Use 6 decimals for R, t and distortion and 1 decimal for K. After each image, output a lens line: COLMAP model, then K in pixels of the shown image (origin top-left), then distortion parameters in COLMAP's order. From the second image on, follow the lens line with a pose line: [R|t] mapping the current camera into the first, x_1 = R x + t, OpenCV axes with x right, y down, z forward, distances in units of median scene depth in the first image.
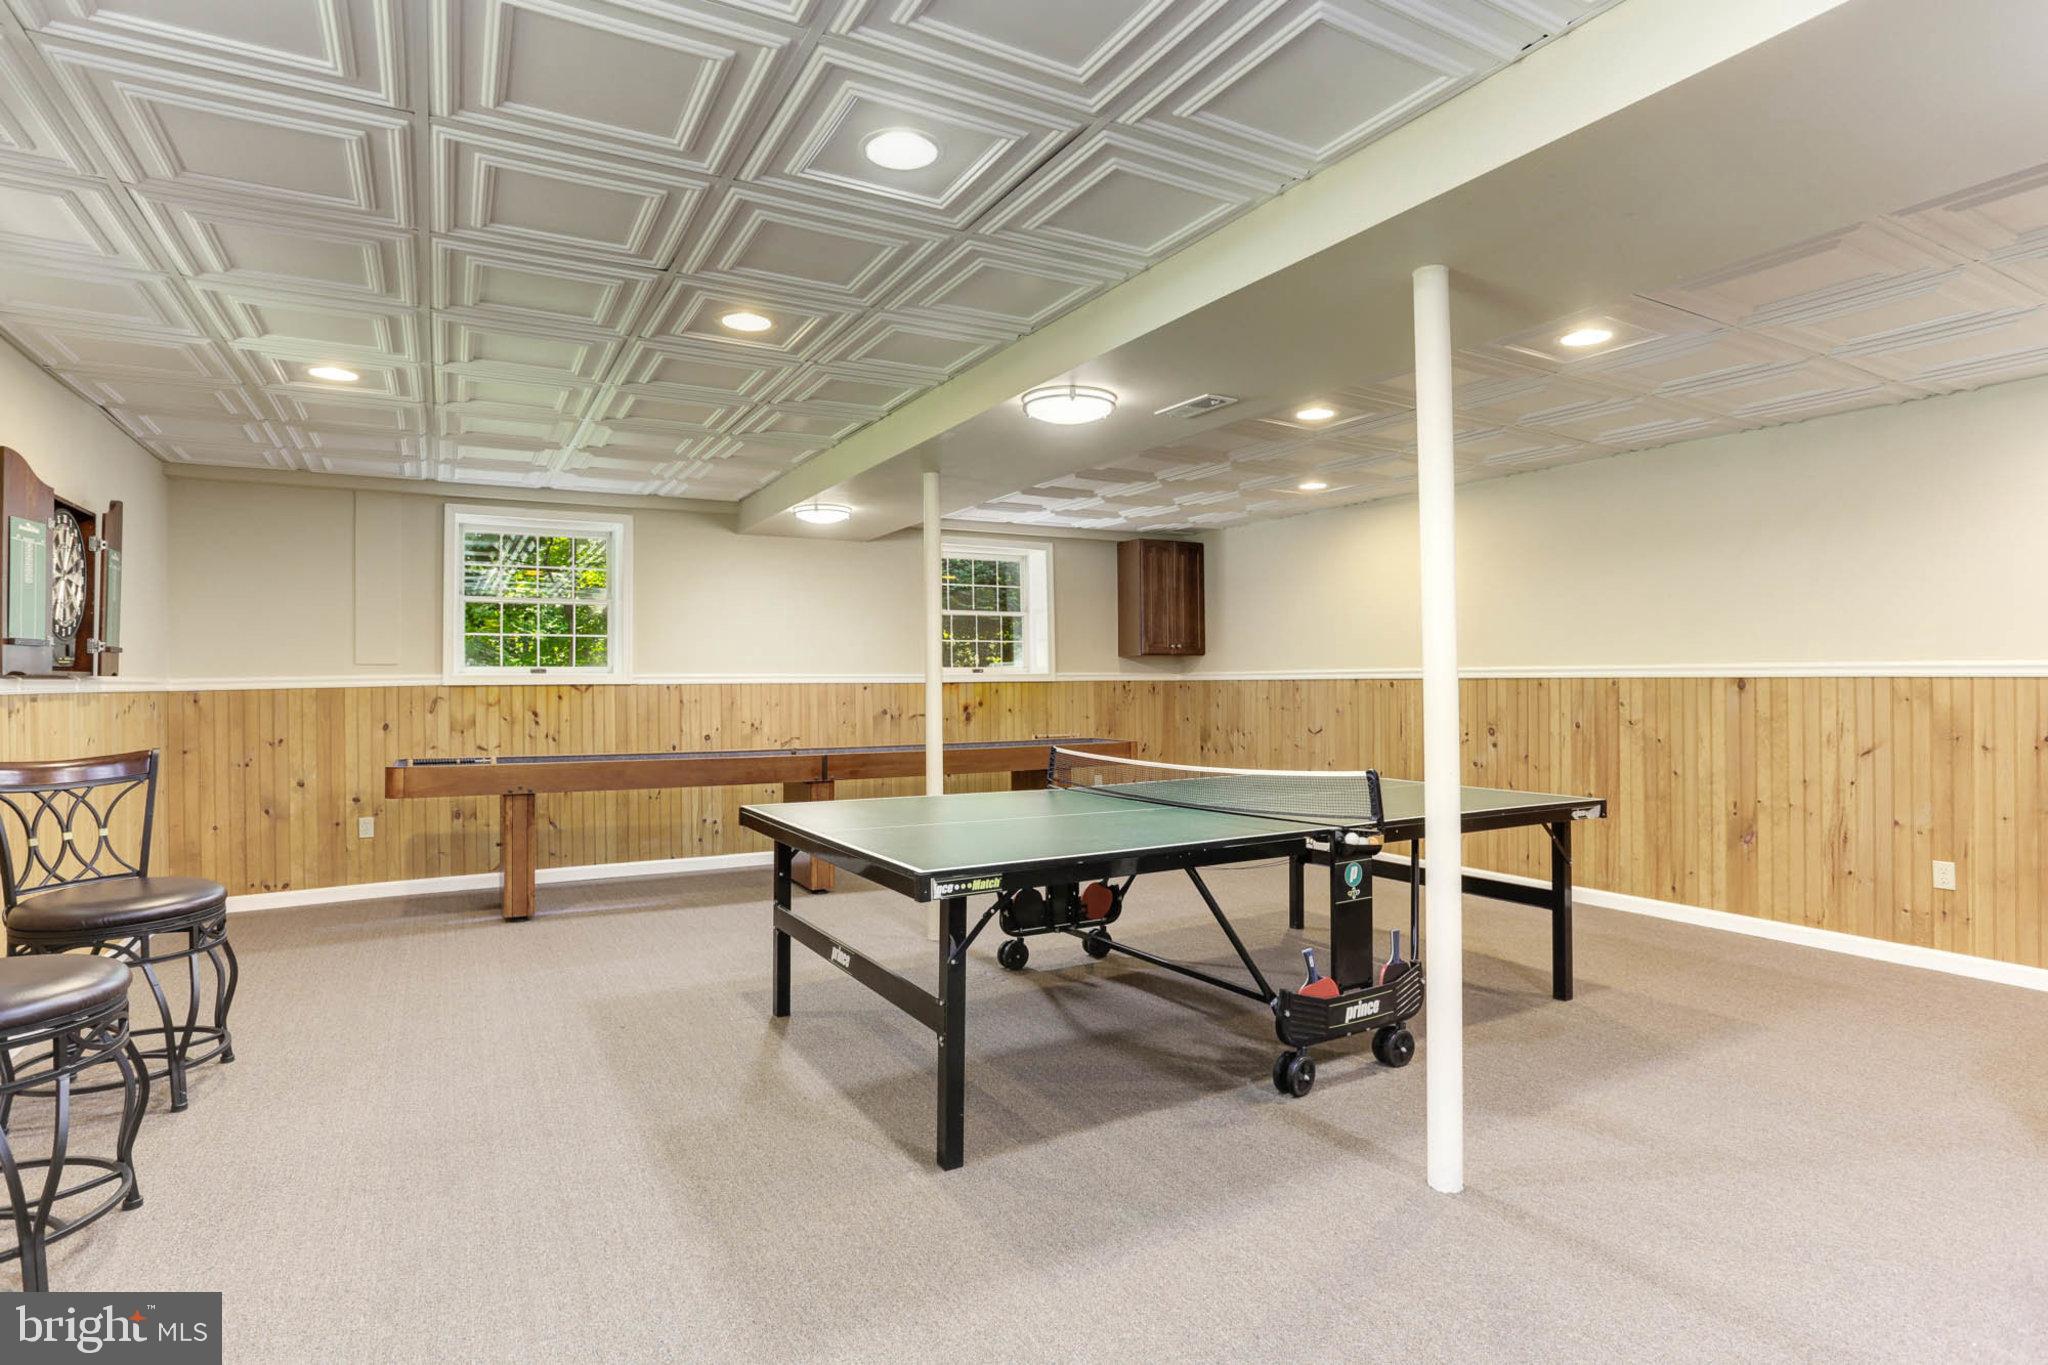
lens RADIAL K [[1037.0, 0, 971.0], [0, 1037.0, 676.2], [0, 0, 1]] dist [-0.001193, 0.000119]
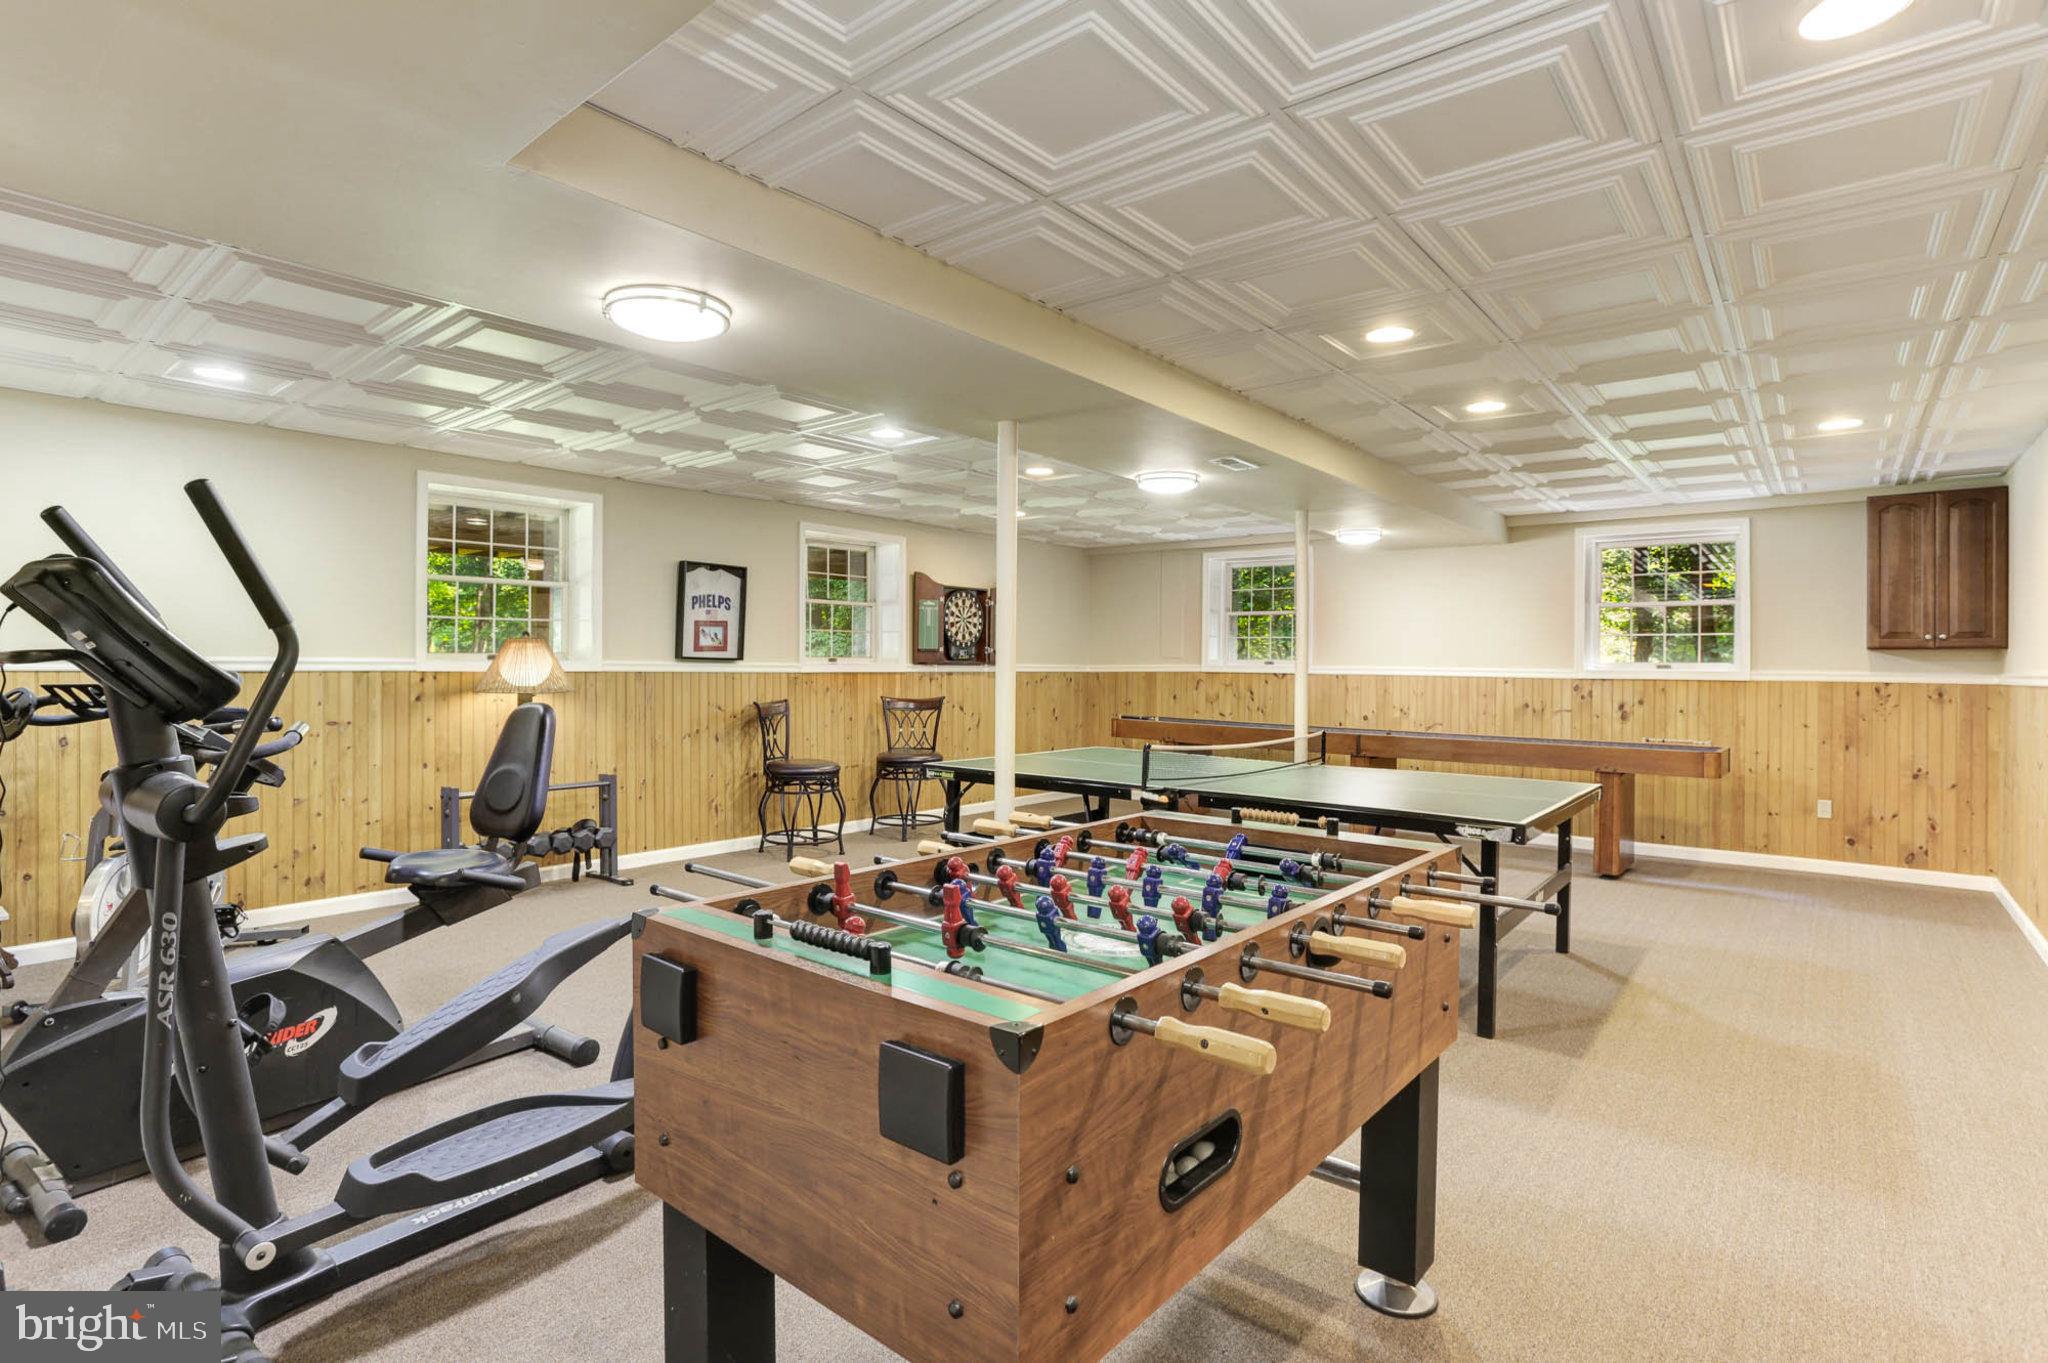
lens RADIAL K [[1034.6, 0, 1062.3], [0, 1034.6, 681.5], [0, 0, 1]] dist [-0.001392, 0.000443]
pose [[0.386911, 0.027935, -0.921694, 0.678744], [-0.008259, 0.999606, 0.026829, -0.013359], [0.922080, -0.002768, 0.386989, 0.169391]]
